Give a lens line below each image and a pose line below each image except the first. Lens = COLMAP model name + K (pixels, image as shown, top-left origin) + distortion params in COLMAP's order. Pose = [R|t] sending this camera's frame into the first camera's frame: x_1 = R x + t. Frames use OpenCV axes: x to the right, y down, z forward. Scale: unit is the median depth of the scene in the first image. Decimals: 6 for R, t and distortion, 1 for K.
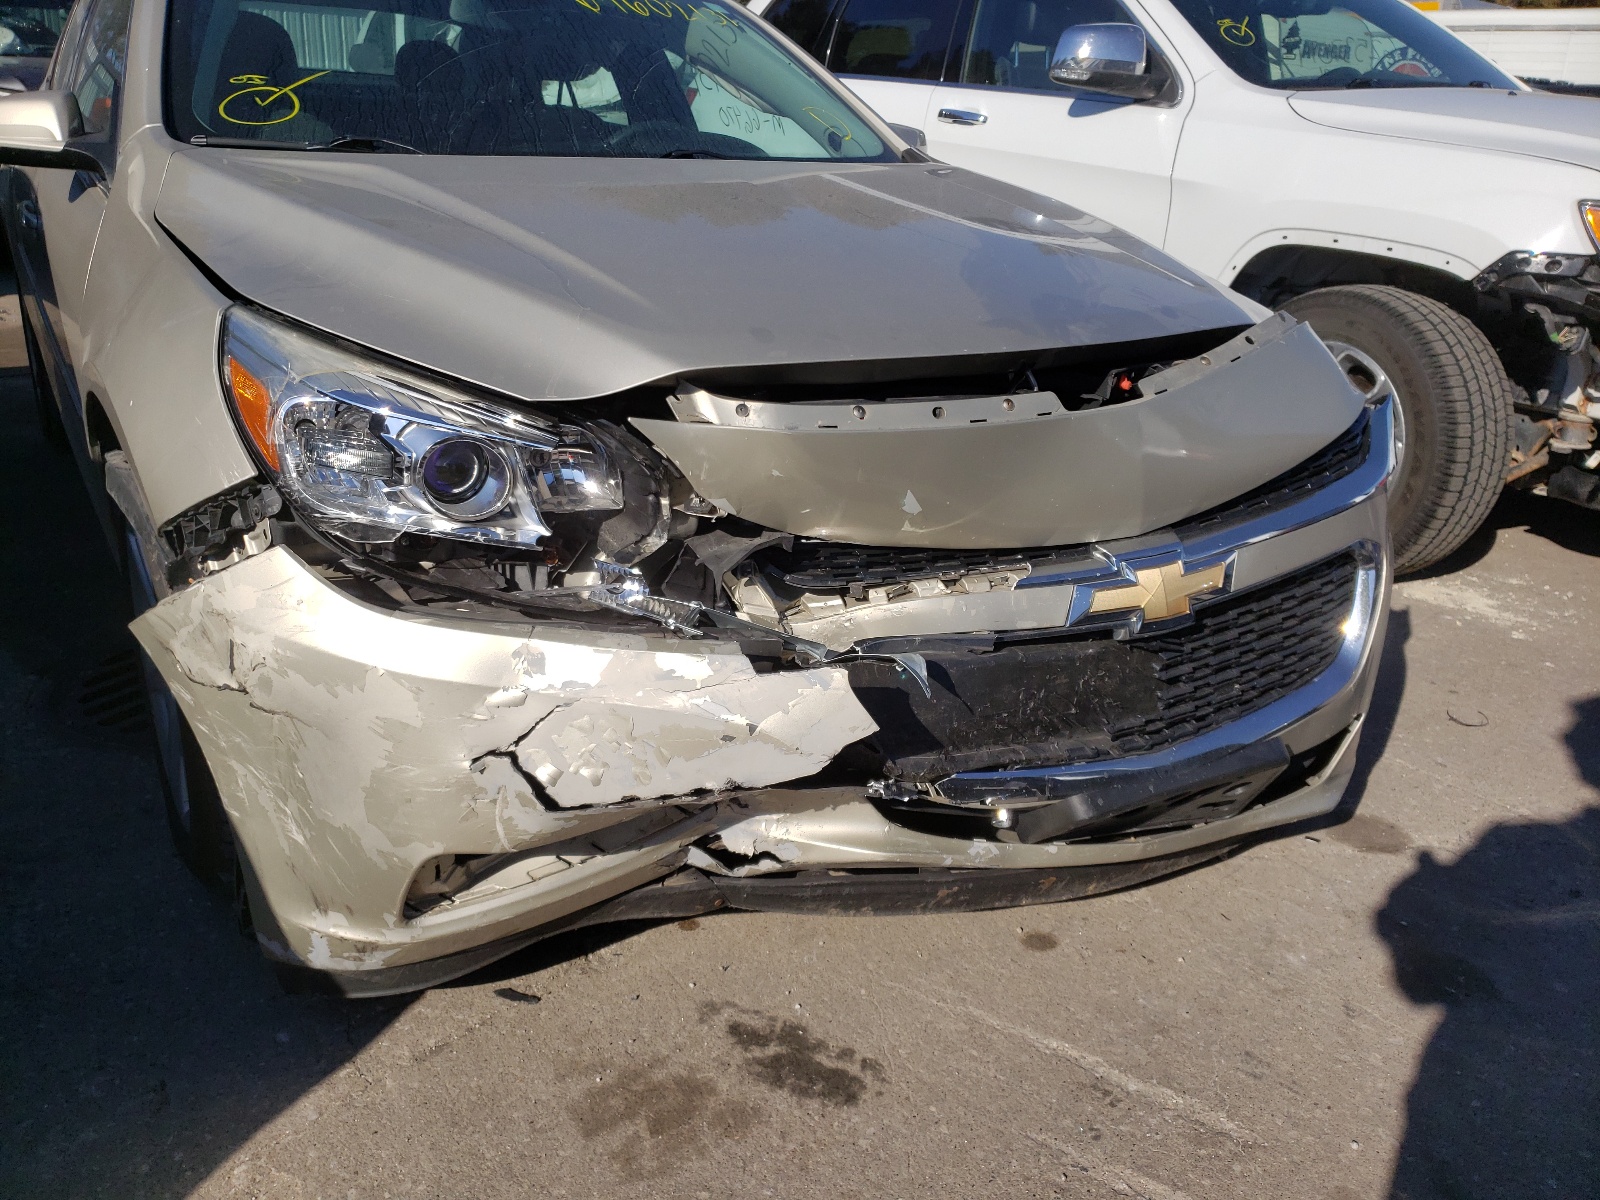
lens RADIAL K [[1209.4, 0, 800.0], [0, 1209.4, 600.0], [0, 0, 1]] dist [0.063344, -0.129272]
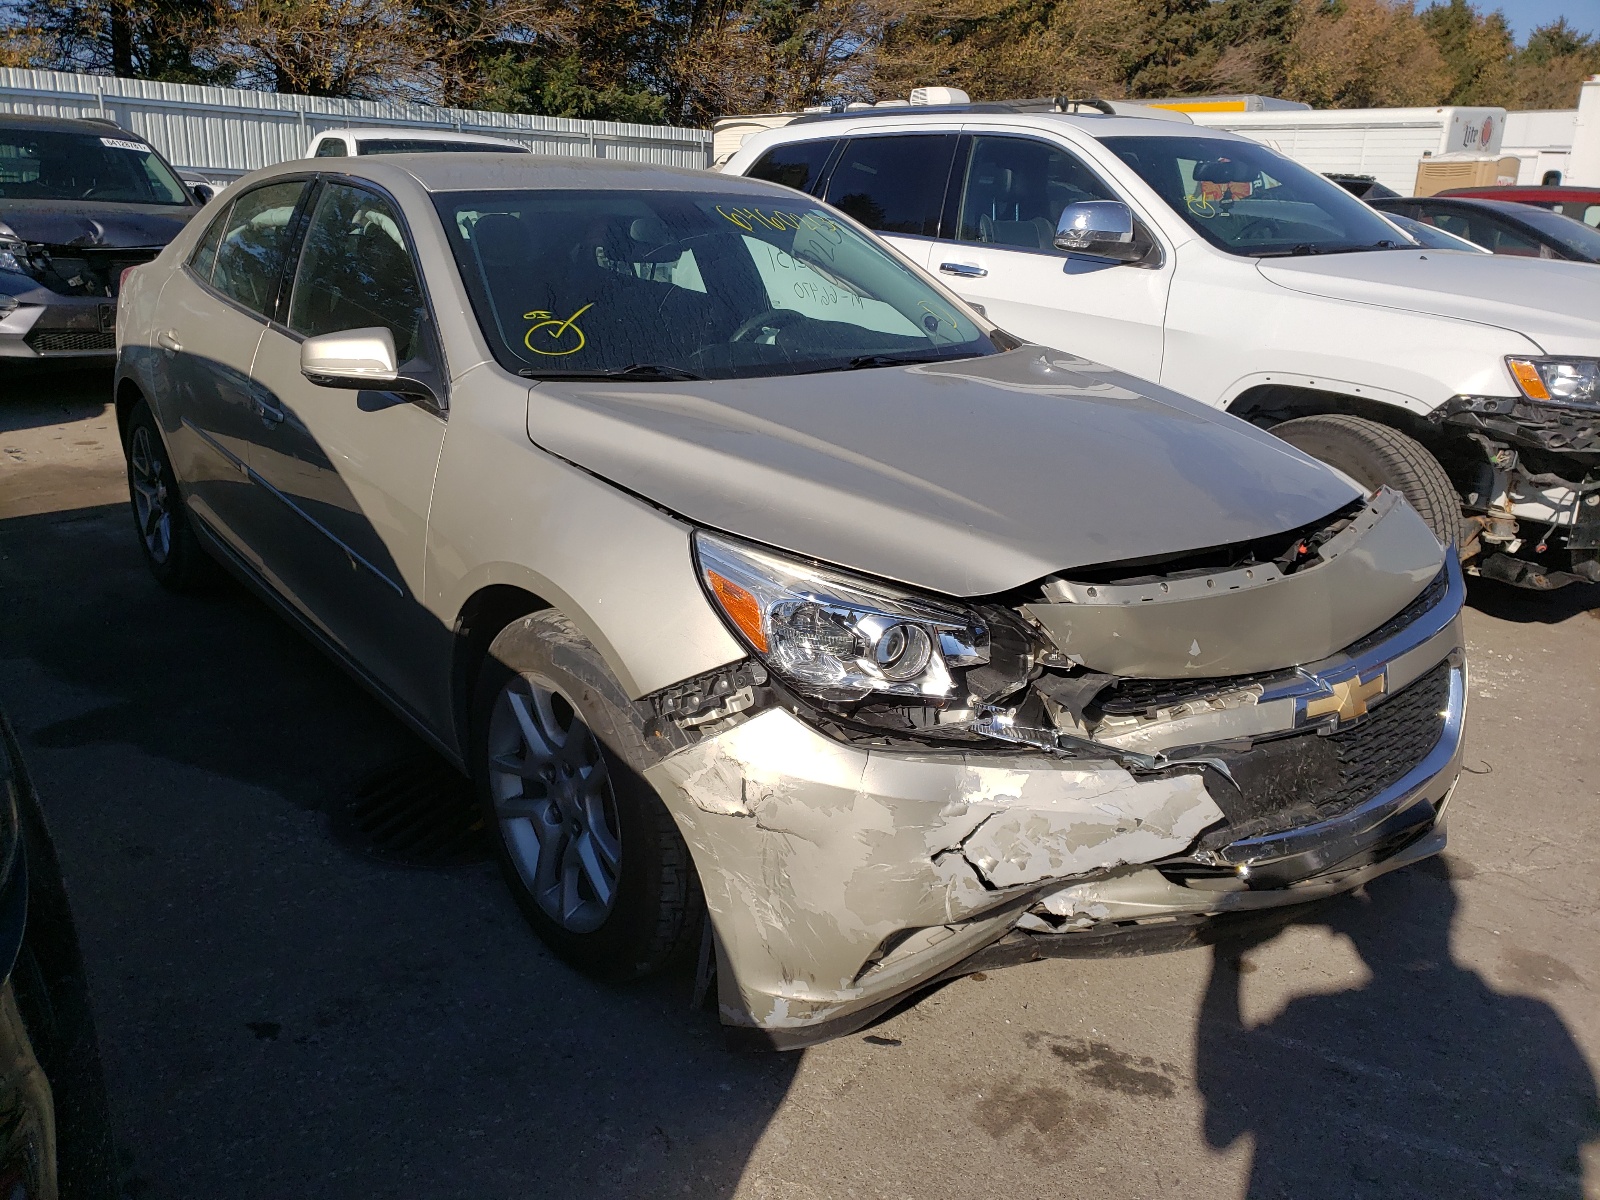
lens RADIAL K [[1221.9, 0, 759.2], [0, 1221.9, 558.6], [0, 0, 1]] dist [0.060537, -0.201634]
pose [[0.993803, -0.045237, 0.101530, -0.510938], [0.053606, 0.995249, -0.081271, -0.089044], [-0.097372, 0.086210, 0.991507, -0.339109]]
